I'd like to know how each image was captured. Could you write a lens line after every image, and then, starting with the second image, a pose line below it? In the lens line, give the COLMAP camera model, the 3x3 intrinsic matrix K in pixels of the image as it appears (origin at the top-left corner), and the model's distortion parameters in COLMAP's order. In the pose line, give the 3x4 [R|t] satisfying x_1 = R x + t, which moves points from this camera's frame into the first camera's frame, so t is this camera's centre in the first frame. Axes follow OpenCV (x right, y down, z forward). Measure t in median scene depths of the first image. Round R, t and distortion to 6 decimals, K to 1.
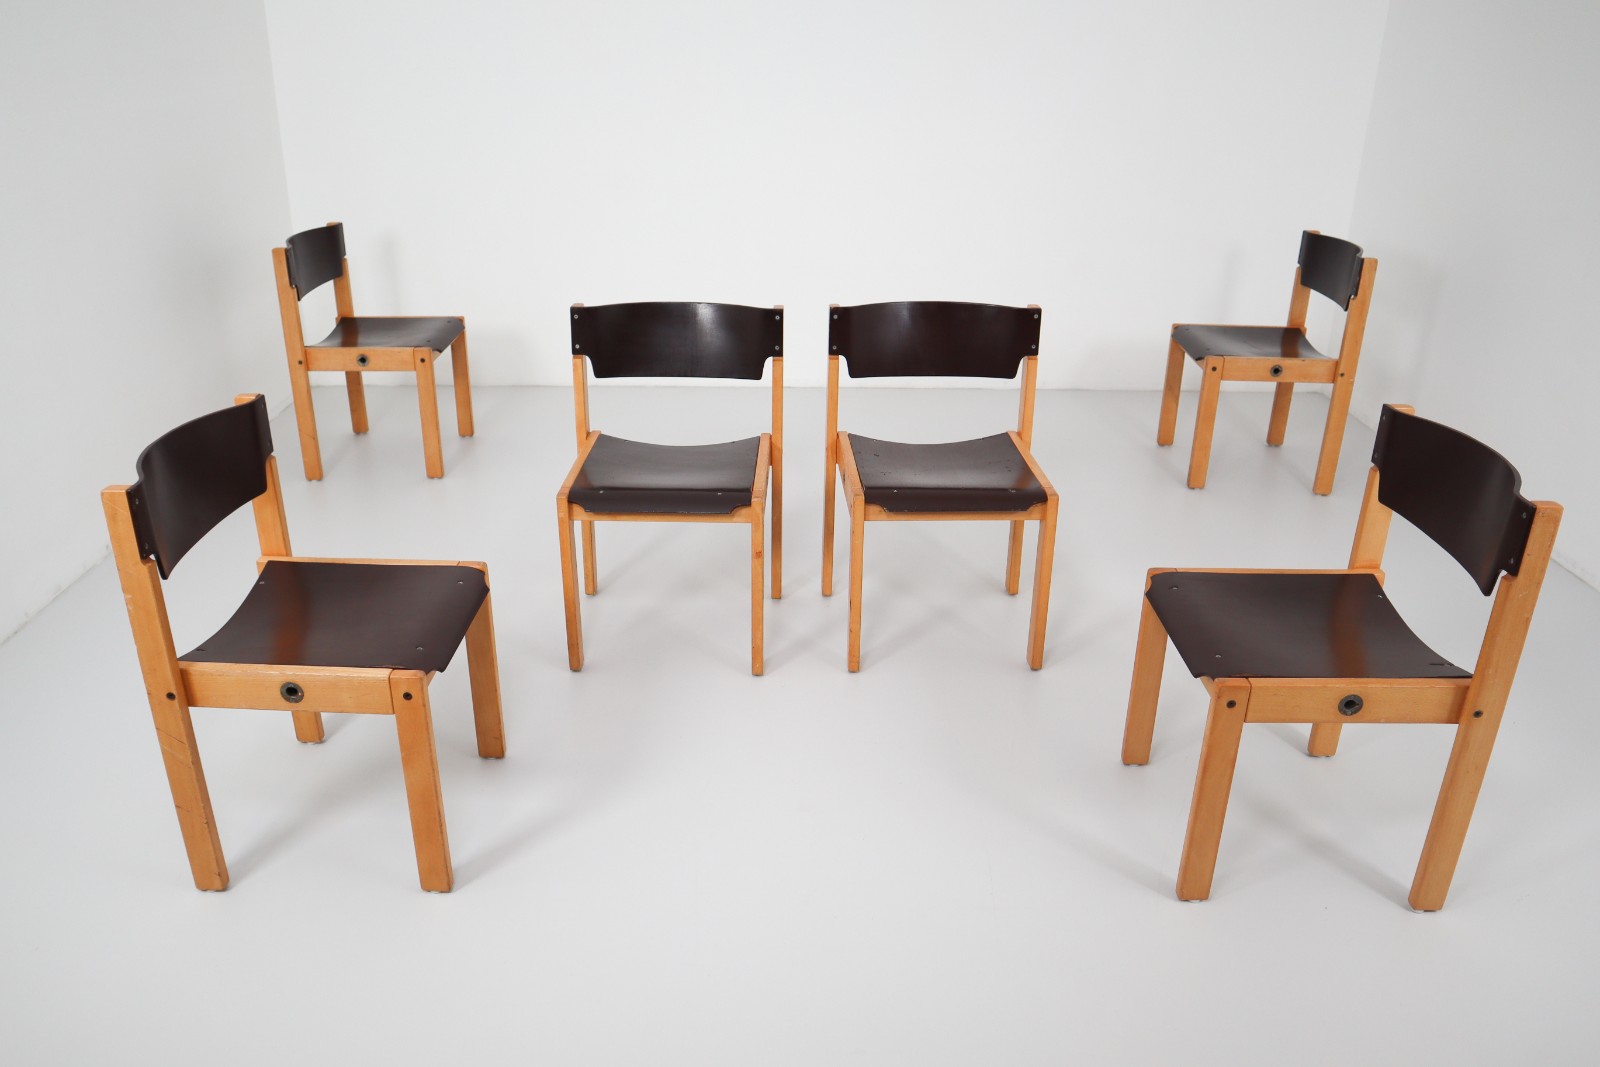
lens RADIAL K [[1165.5, 0, 728.5], [0, 1165.5, 532.7], [0, 0, 1]] dist [-0.080866, 0.076425]
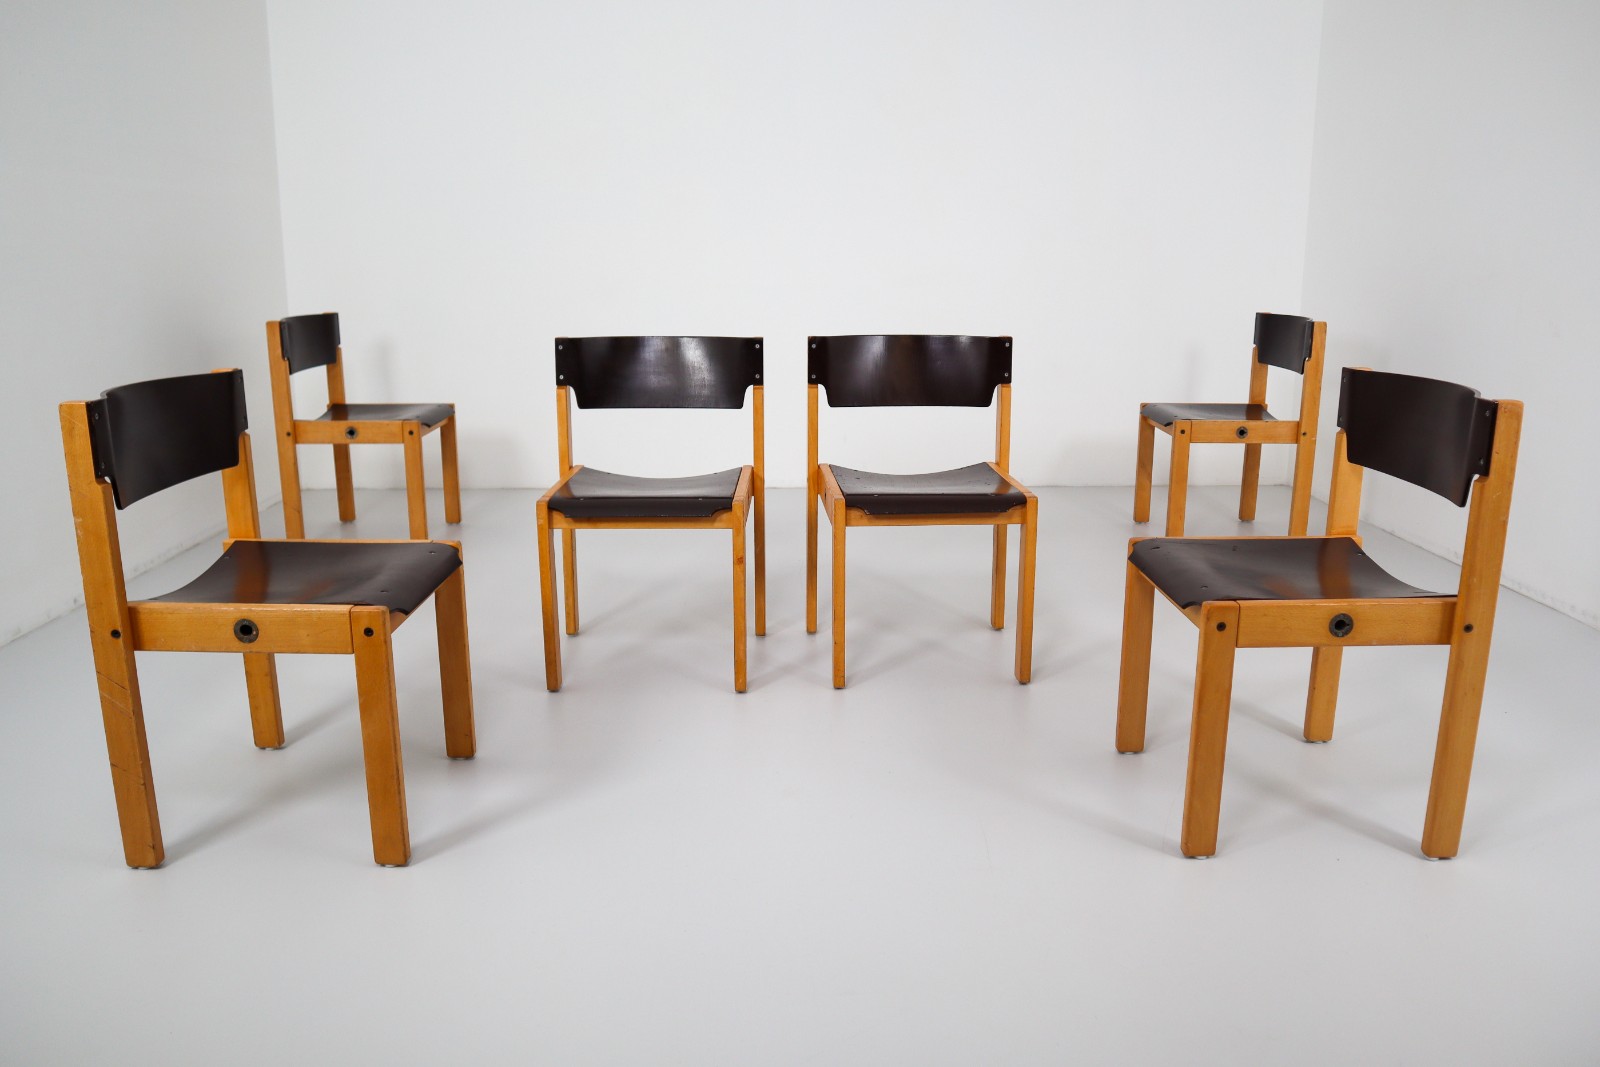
lens RADIAL K [[1143.7, 0, 763.5], [0, 1143.7, 485.9], [0, 0, 1]] dist [-0.077611, 0.068227]
pose [[0.999215, -0.005411, 0.039244, 0.007415], [0.012397, 0.983585, -0.180019, 0.121663], [-0.037626, 0.180364, 0.982880, 0.030413]]
